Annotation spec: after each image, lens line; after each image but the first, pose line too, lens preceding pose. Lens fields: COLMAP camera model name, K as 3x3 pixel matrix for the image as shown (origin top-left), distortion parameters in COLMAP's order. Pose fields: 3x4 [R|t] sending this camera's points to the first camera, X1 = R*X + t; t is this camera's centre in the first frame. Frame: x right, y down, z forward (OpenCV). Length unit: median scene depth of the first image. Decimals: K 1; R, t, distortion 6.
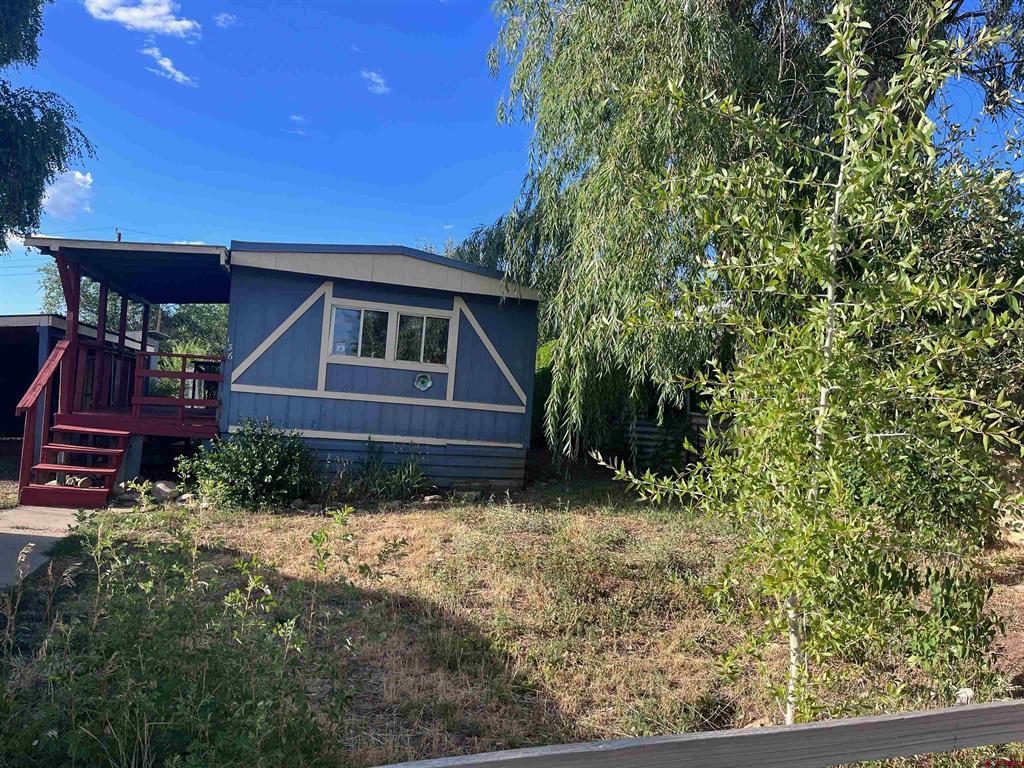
lens RADIAL K [[774.4, 0, 512.3], [0, 774.4, 383.2], [0, 0, 1]] dist [0.035457, -0.040471]
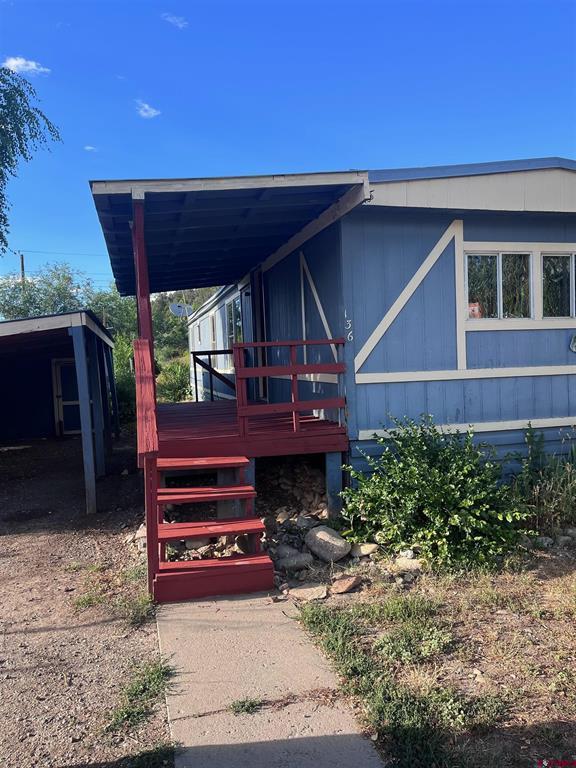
lens RADIAL K [[580.8, 0, 287.8], [0, 580.8, 383.9], [0, 0, 1]] dist [0.035457, -0.040471]
pose [[0.993153, -0.111203, -0.035804, -0.390984], [0.113446, 0.991194, 0.068294, -0.033390], [0.027894, -0.071888, 0.997023, 0.435706]]
